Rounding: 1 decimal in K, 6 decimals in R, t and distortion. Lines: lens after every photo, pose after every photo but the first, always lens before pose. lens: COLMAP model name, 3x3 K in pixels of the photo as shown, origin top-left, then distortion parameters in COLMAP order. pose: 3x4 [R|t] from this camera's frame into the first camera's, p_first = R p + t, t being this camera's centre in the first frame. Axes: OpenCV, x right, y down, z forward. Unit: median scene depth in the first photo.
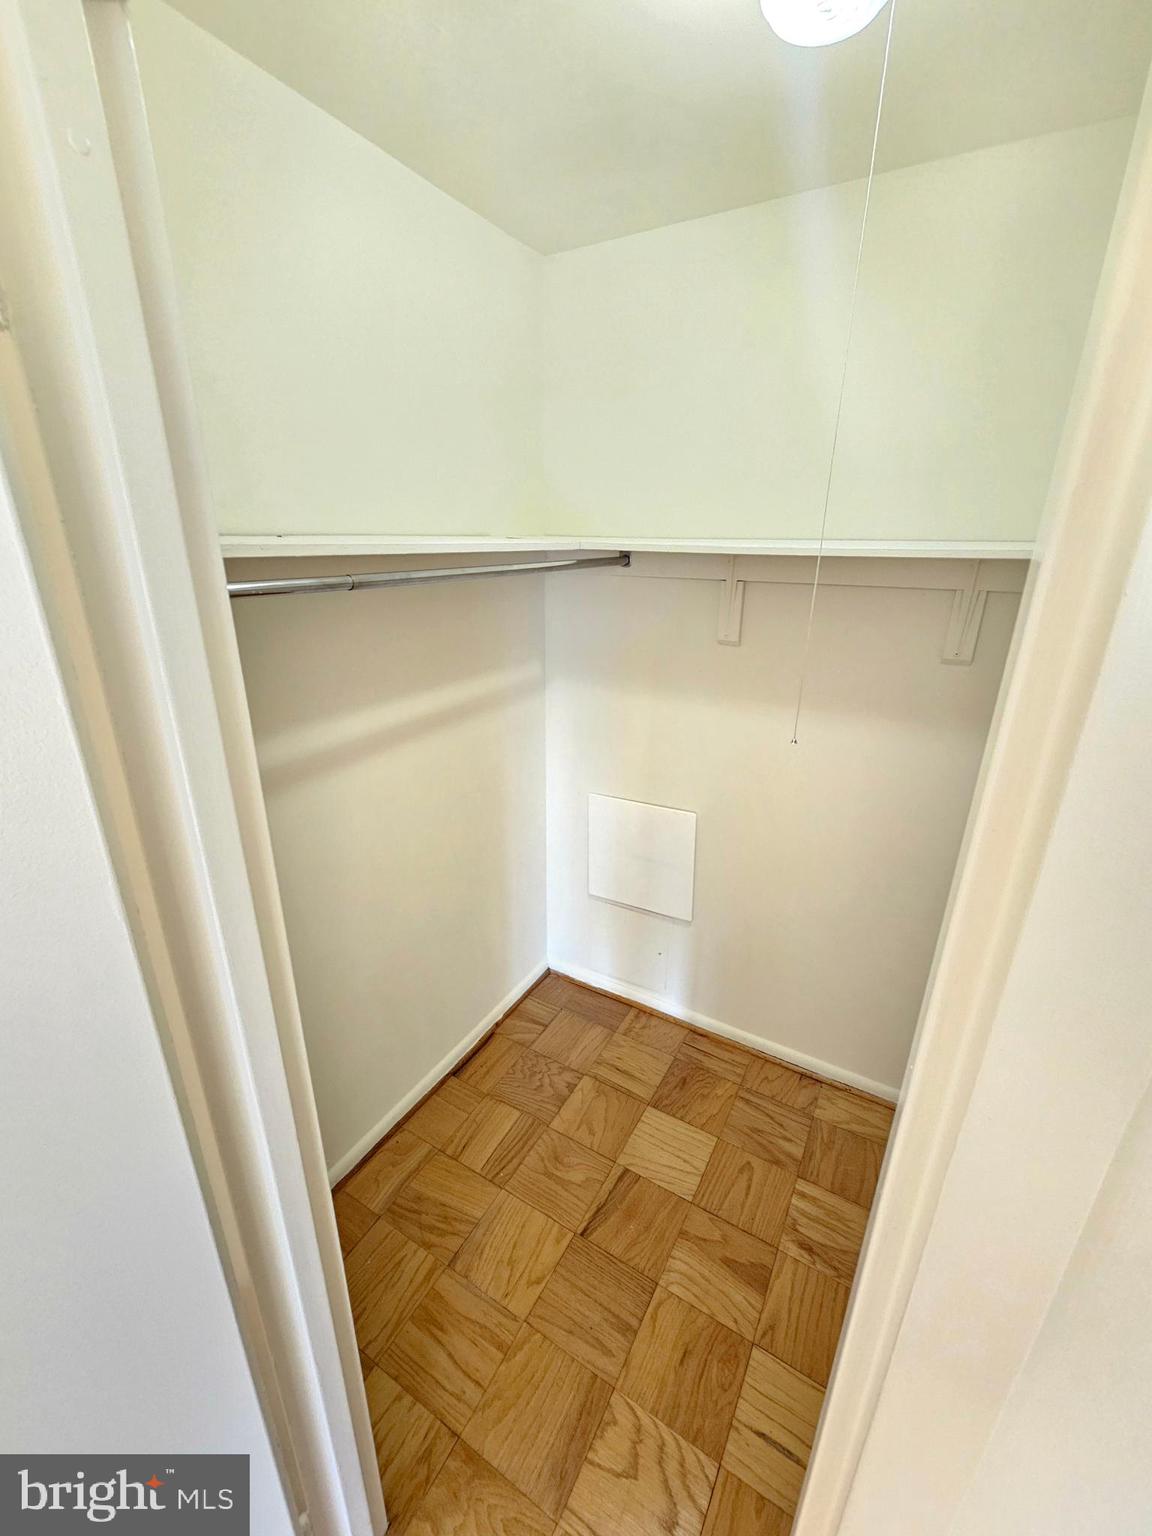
lens RADIAL K [[628.6, 0, 567.2], [0, 628.6, 762.0], [0, 0, 1]] dist [-0.001005, -0.000052]
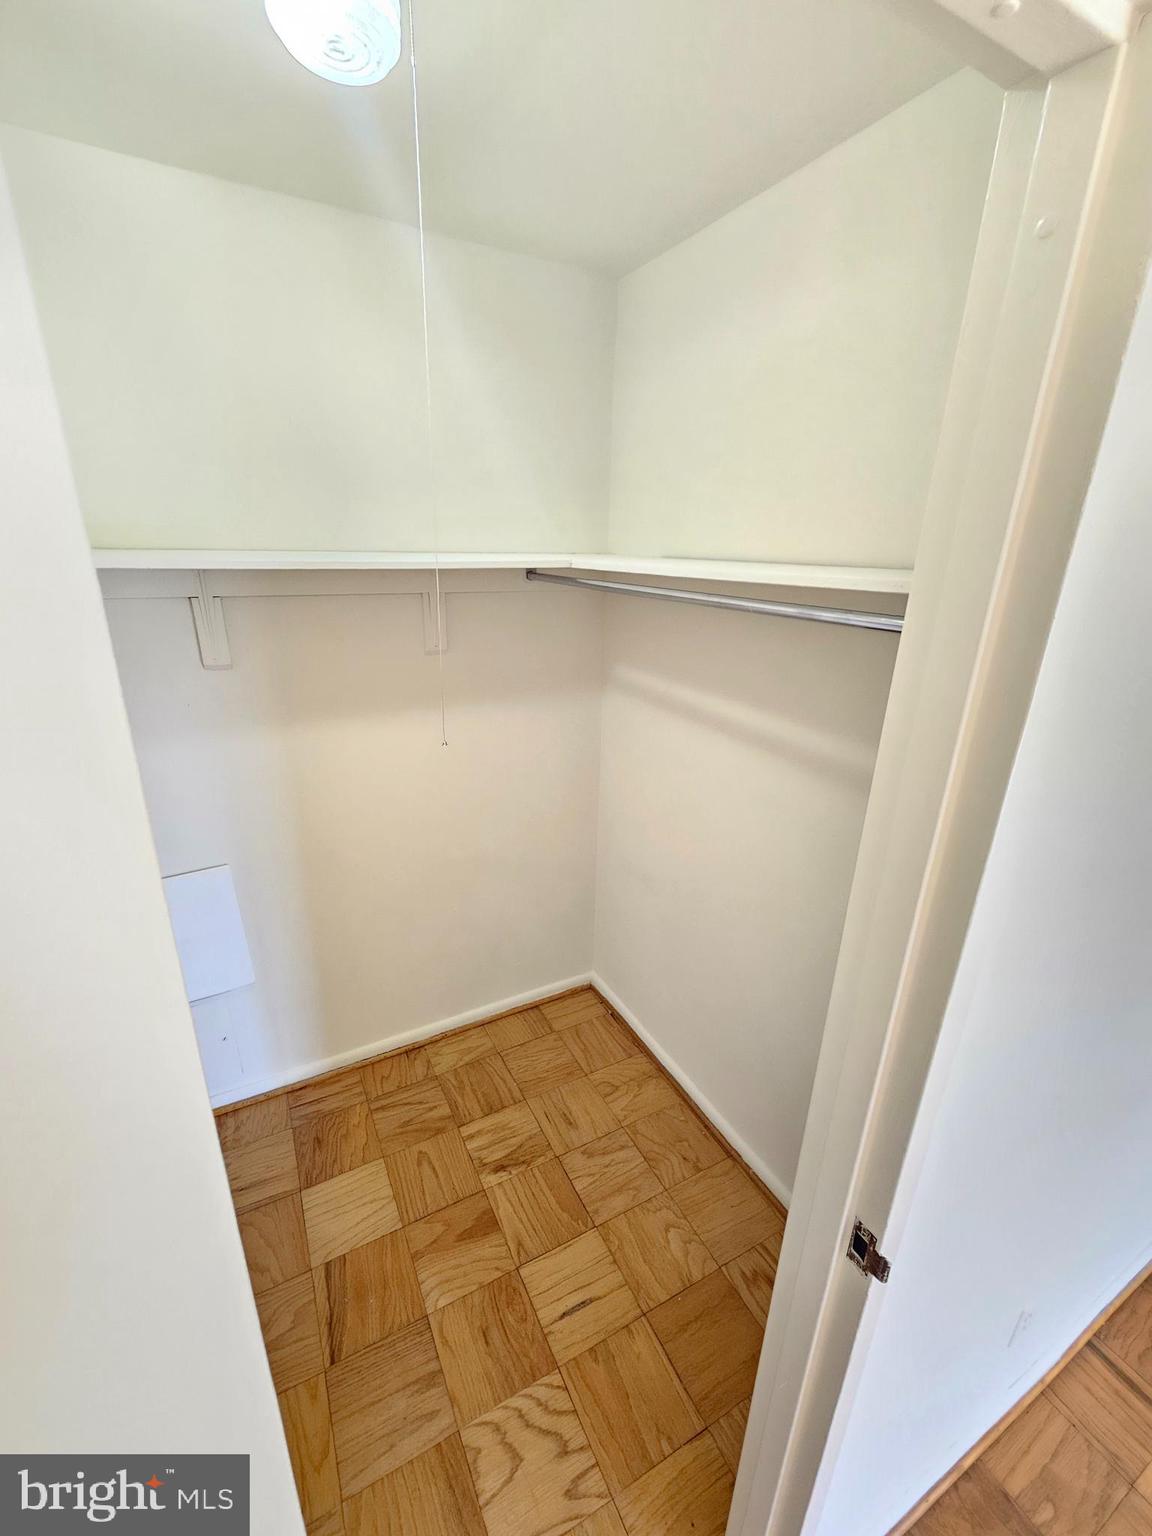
lens RADIAL K [[628.6, 0, 567.2], [0, 628.6, 762.0], [0, 0, 1]] dist [-0.001005, -0.000052]
pose [[0.530286, -0.276525, 0.801456, -0.256798], [0.275401, 0.950234, 0.145638, -0.064858], [-0.801842, 0.143492, 0.580051, 0.118539]]
